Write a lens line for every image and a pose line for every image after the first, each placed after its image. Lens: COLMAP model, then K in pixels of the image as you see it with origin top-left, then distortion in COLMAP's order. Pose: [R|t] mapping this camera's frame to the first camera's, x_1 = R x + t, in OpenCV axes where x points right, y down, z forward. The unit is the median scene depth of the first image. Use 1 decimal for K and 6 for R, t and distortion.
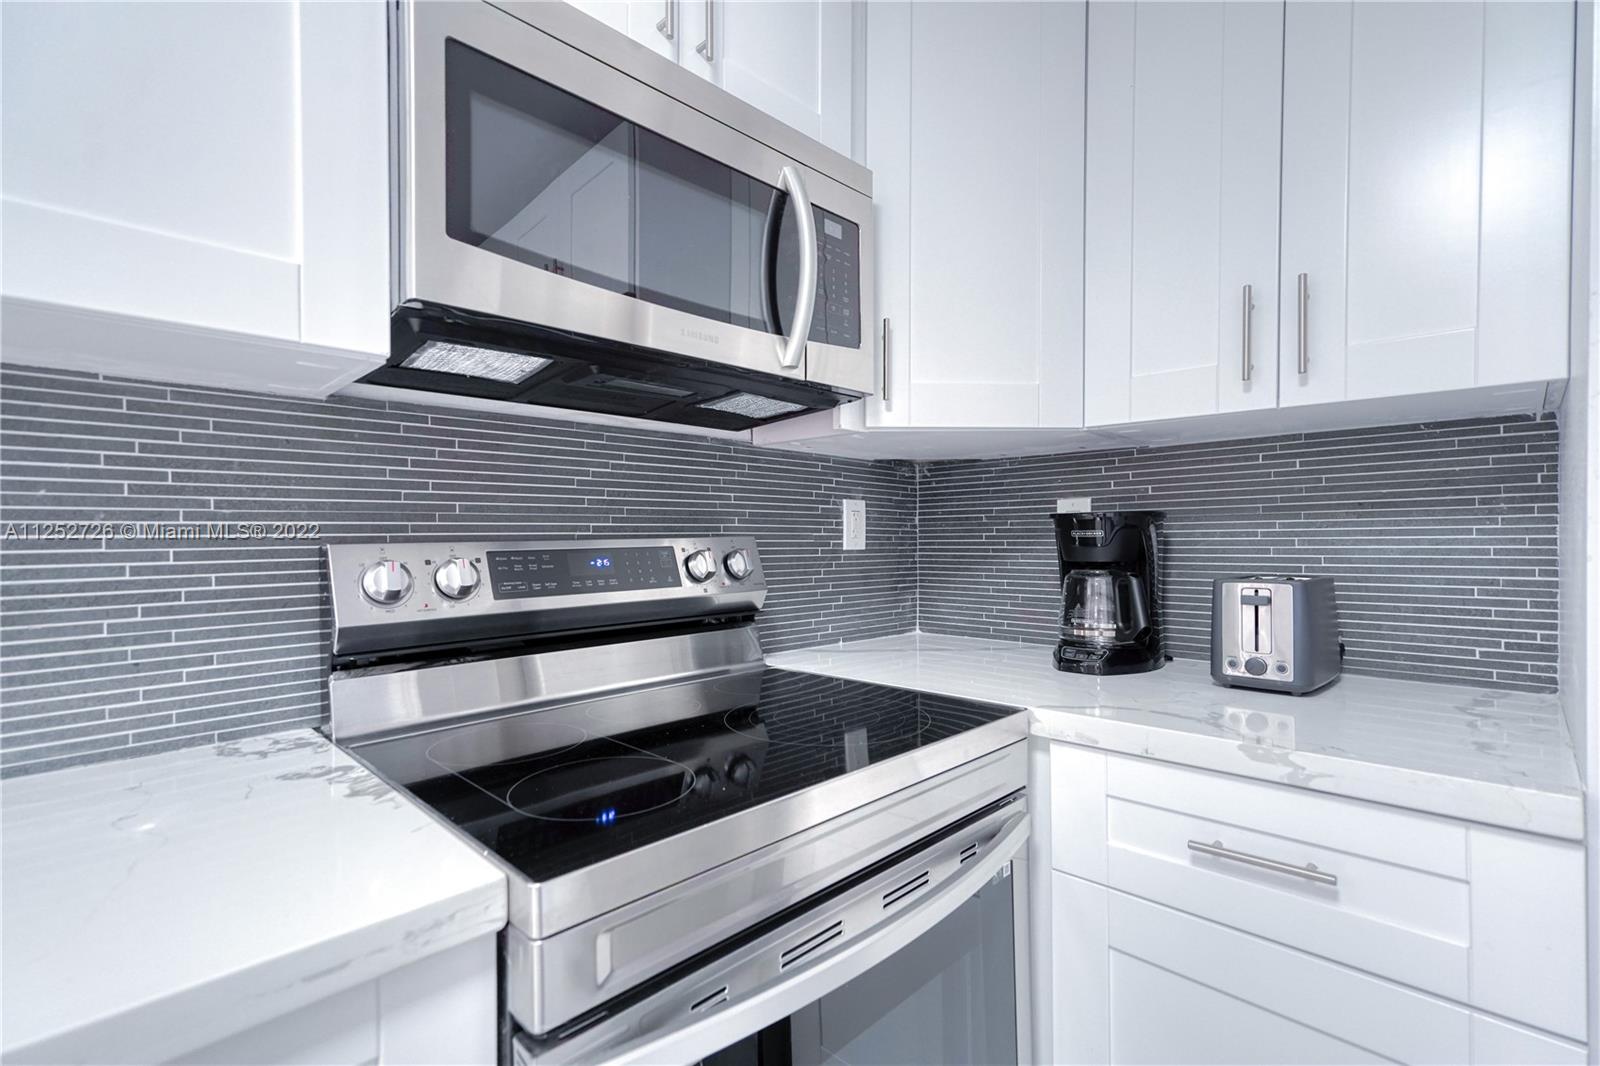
lens RADIAL K [[731.8, 0, 804.1], [0, 731.8, 540.6], [0, 0, 1]] dist [-0.050589, 0.052986]
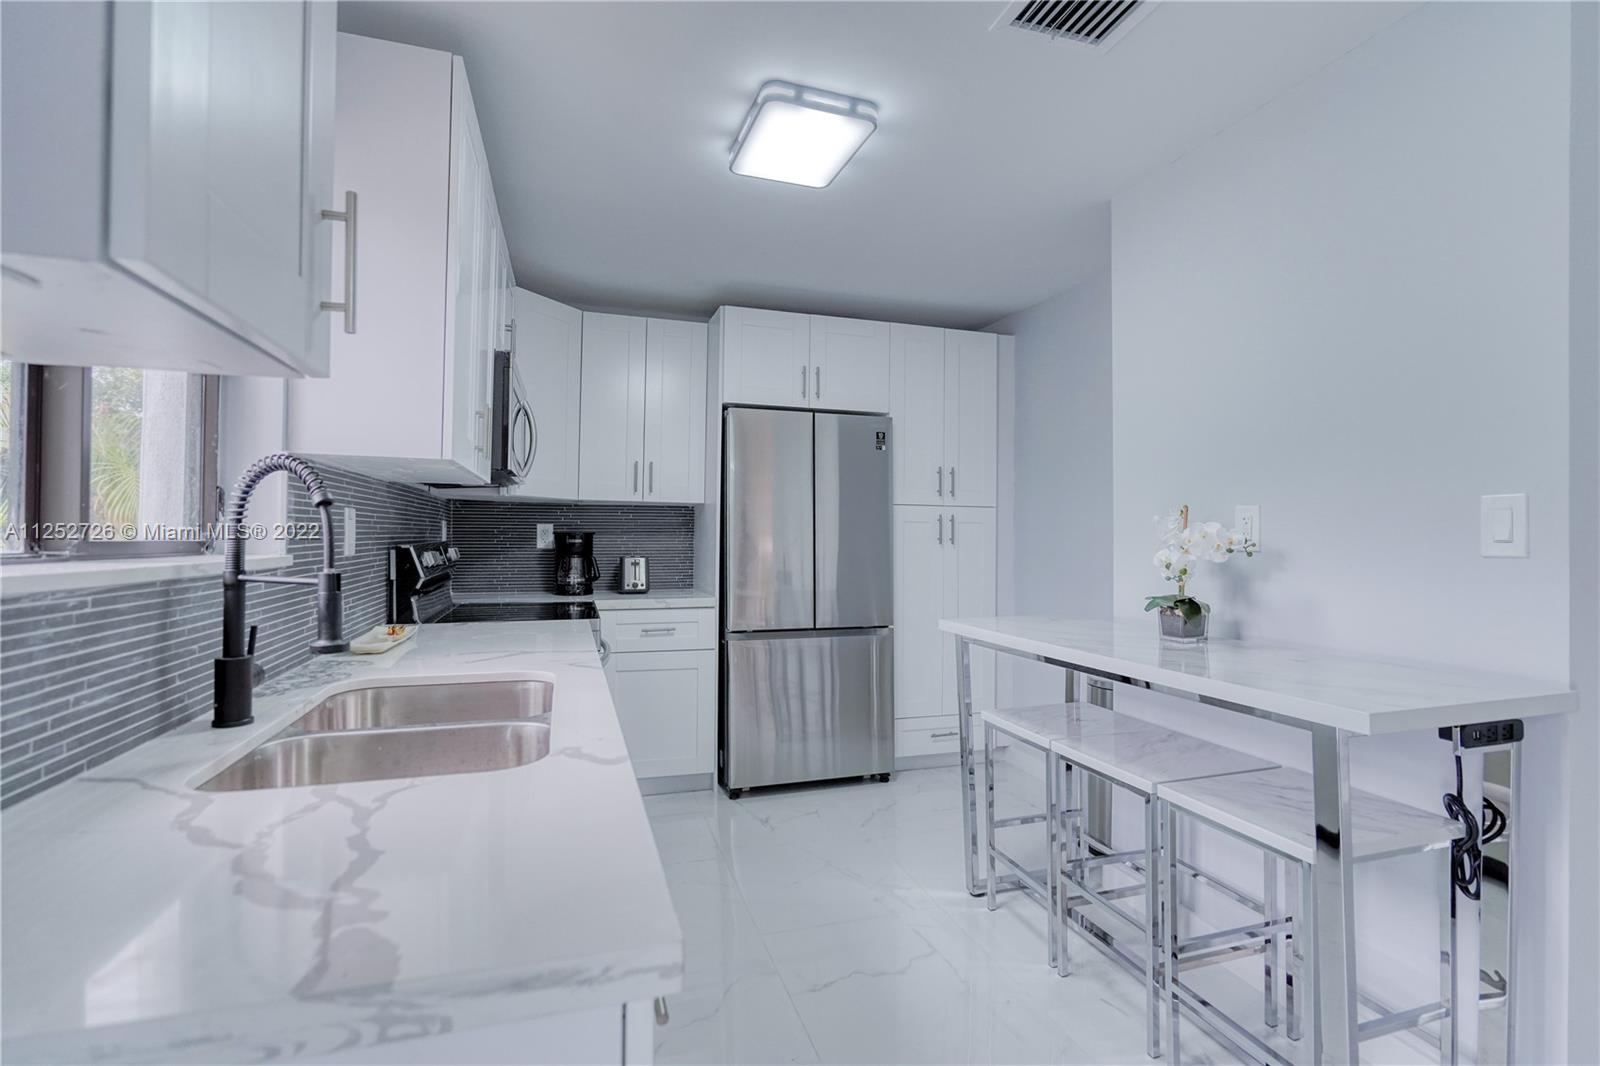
lens RADIAL K [[762.5, 0, 800.0], [0, 762.5, 533.0], [0, 0, 1]] dist [-0.057578, 0.021024]
pose [[0.485743, 0.012799, 0.874008, -1.773475], [-0.005479, 0.999918, -0.011598, -0.011922], [-0.874084, 0.000845, 0.485773, -1.119324]]
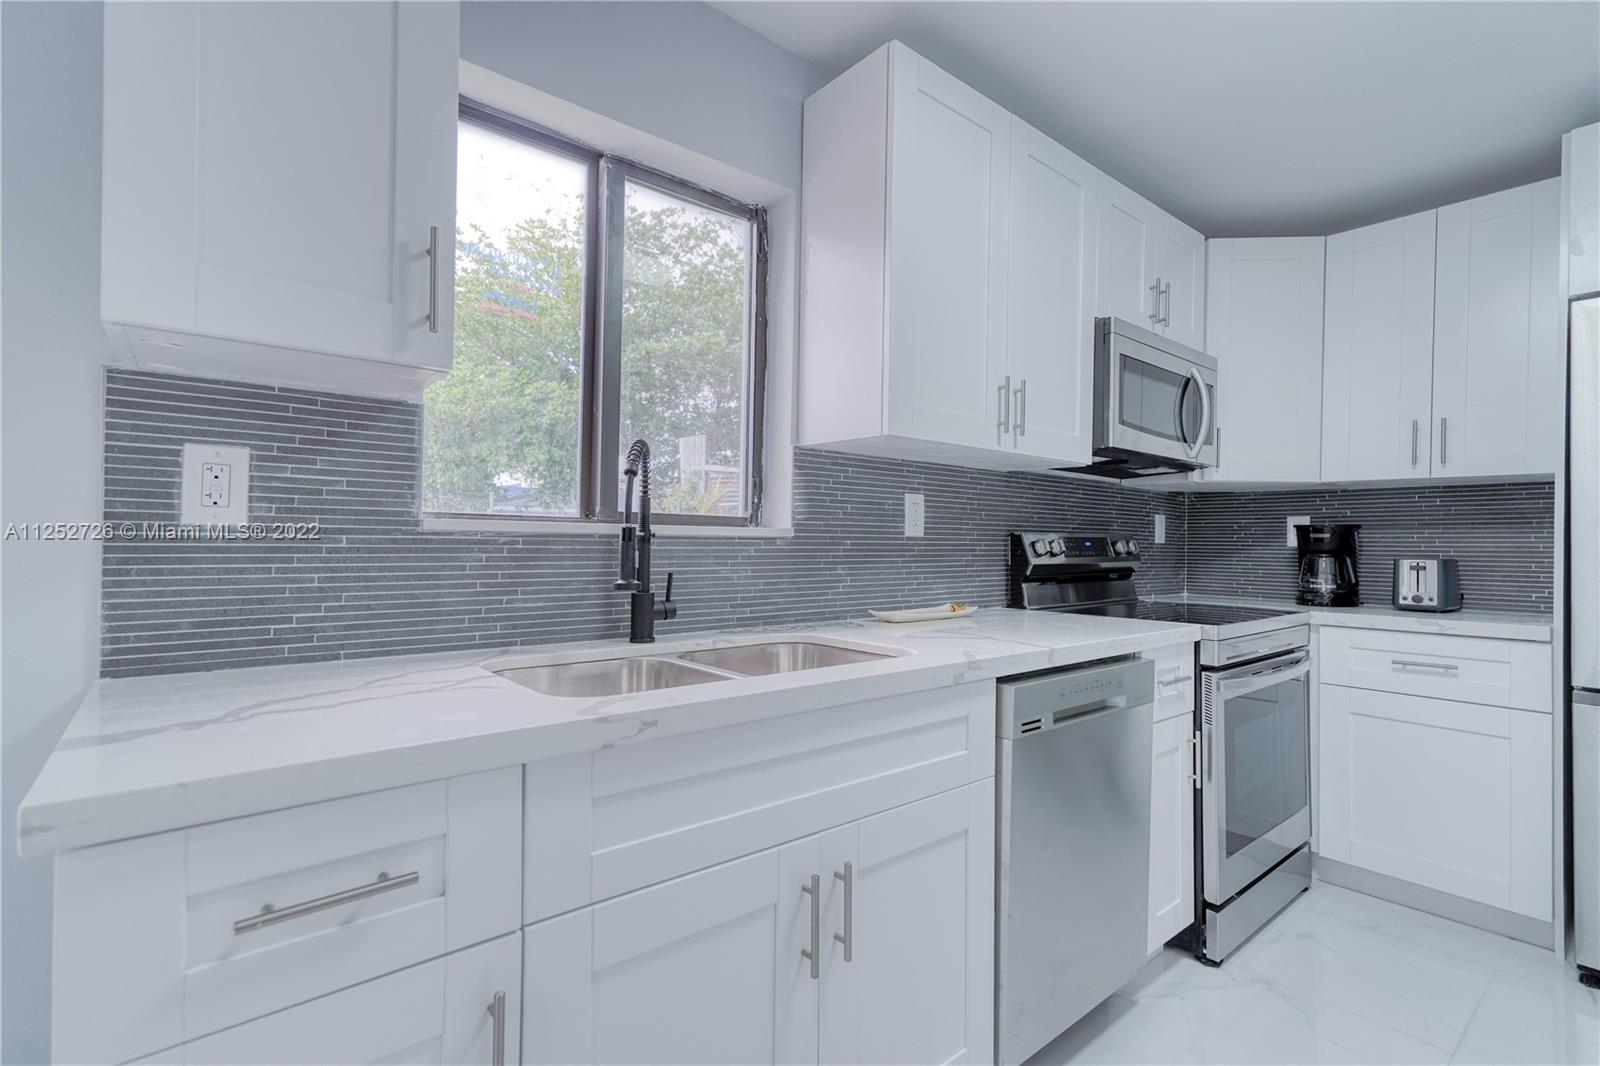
lens RADIAL K [[717.5, 0, 800.0], [0, 717.5, 533.0], [0, 0, 1]] dist [-0.003225, 0.000107]
pose [[0.993632, 0.018552, -0.111133, -0.910692], [-0.020191, 0.999703, -0.013639, 0.044670], [0.110847, 0.015796, 0.993712, -1.242697]]
